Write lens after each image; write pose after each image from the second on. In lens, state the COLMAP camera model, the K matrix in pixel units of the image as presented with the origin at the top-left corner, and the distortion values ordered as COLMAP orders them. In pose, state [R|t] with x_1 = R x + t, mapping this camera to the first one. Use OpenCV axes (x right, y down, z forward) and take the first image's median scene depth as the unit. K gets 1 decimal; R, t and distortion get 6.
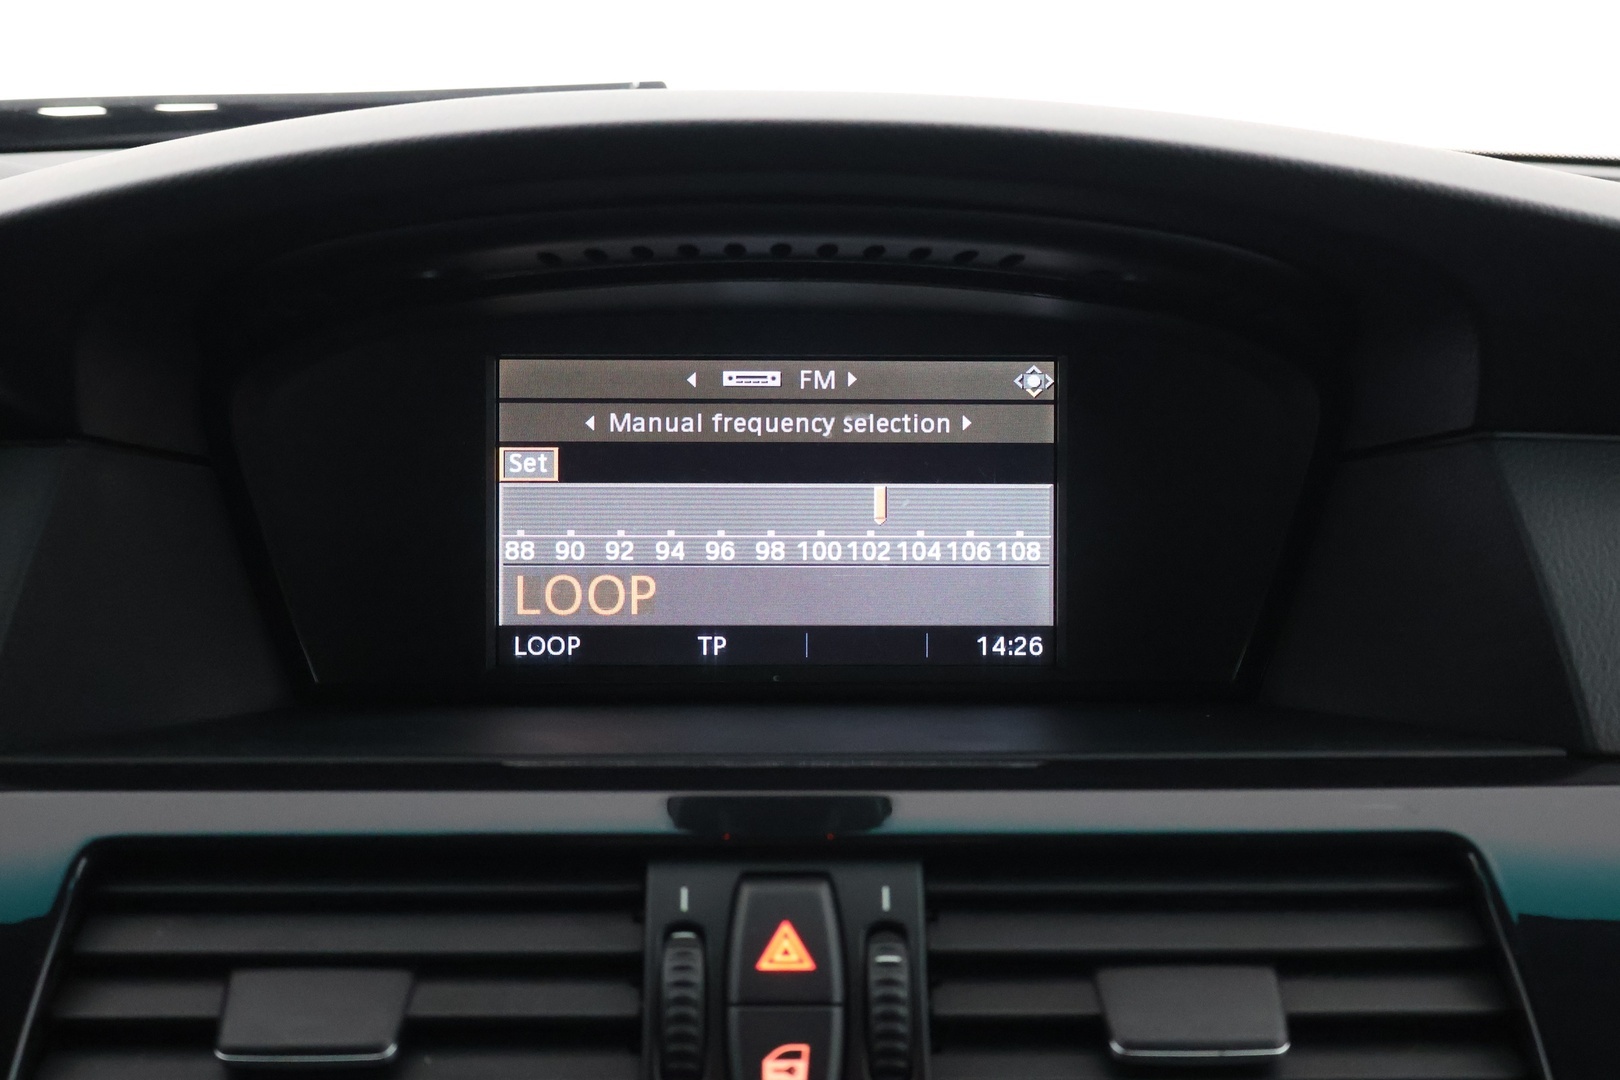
lens RADIAL K [[2107.0, 0, 812.3], [0, 2107.0, 537.5], [0, 0, 1]] dist [-0.010521, 0.000000]
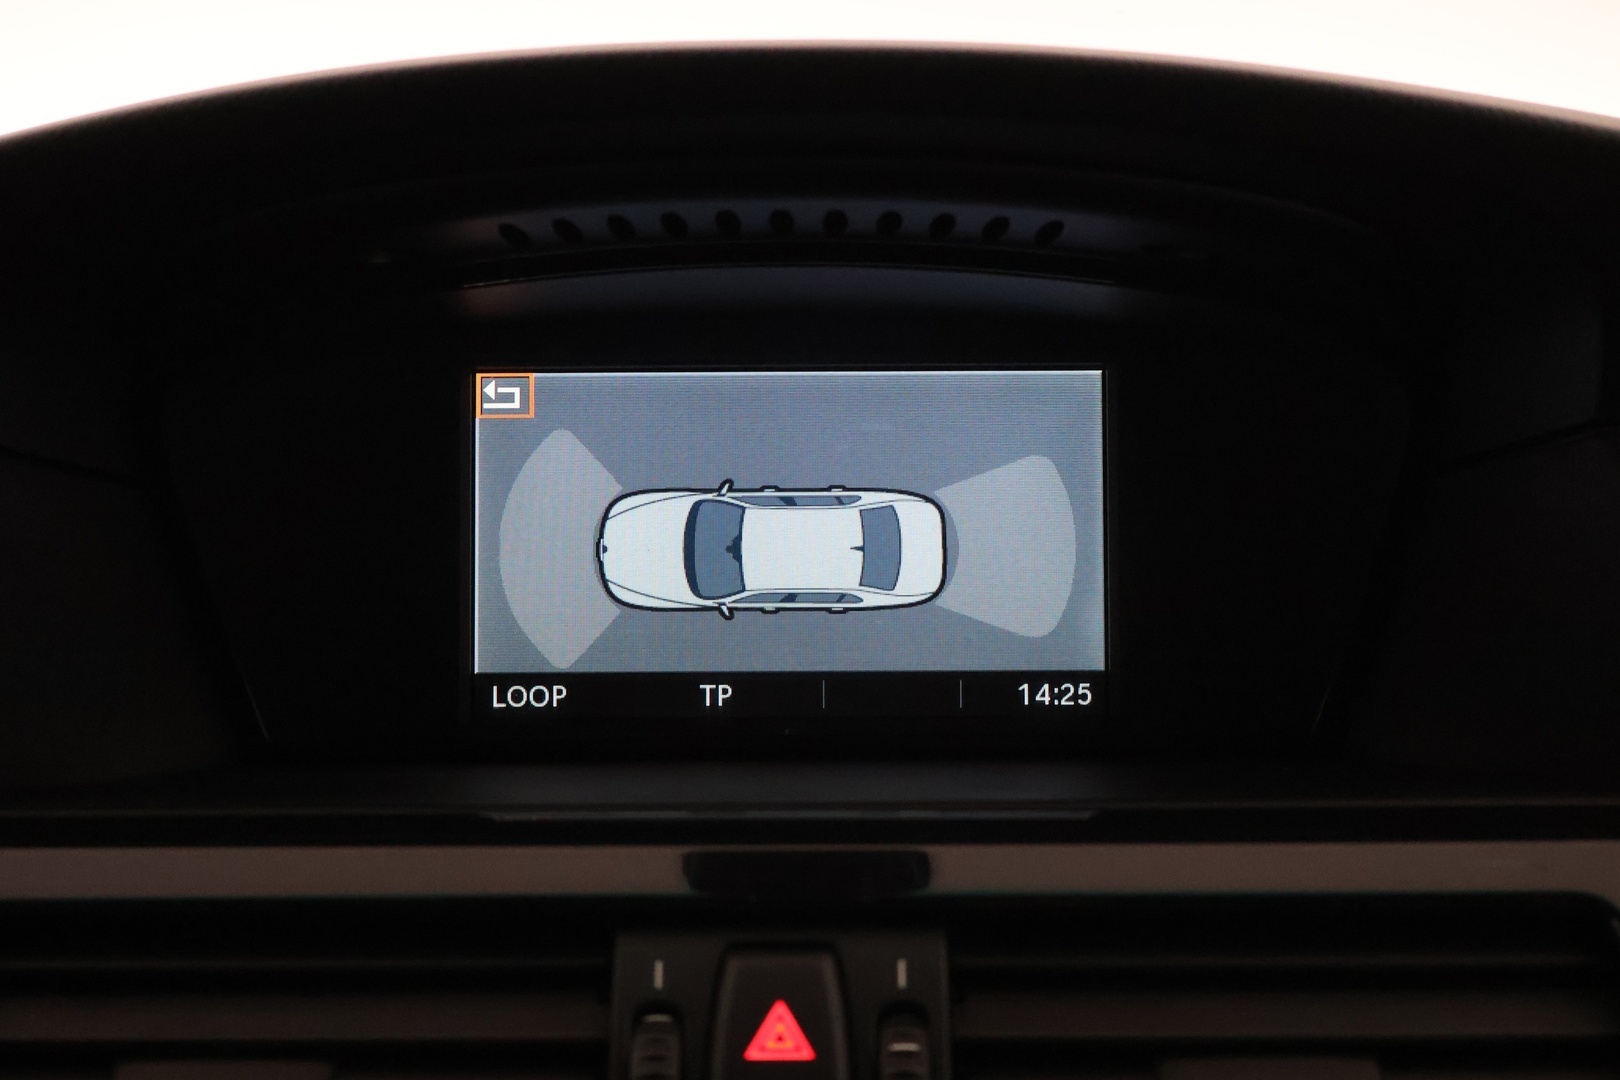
lens RADIAL K [[2107.0, 0, 805.5], [0, 2107.0, 546.0], [0, 0, 1]] dist [-0.010521, 0.000000]
pose [[0.999505, -0.007549, -0.030528, 0.022863], [0.006116, 0.998887, -0.046778, 0.040507], [0.030847, 0.046568, 0.998439, 0.159244]]
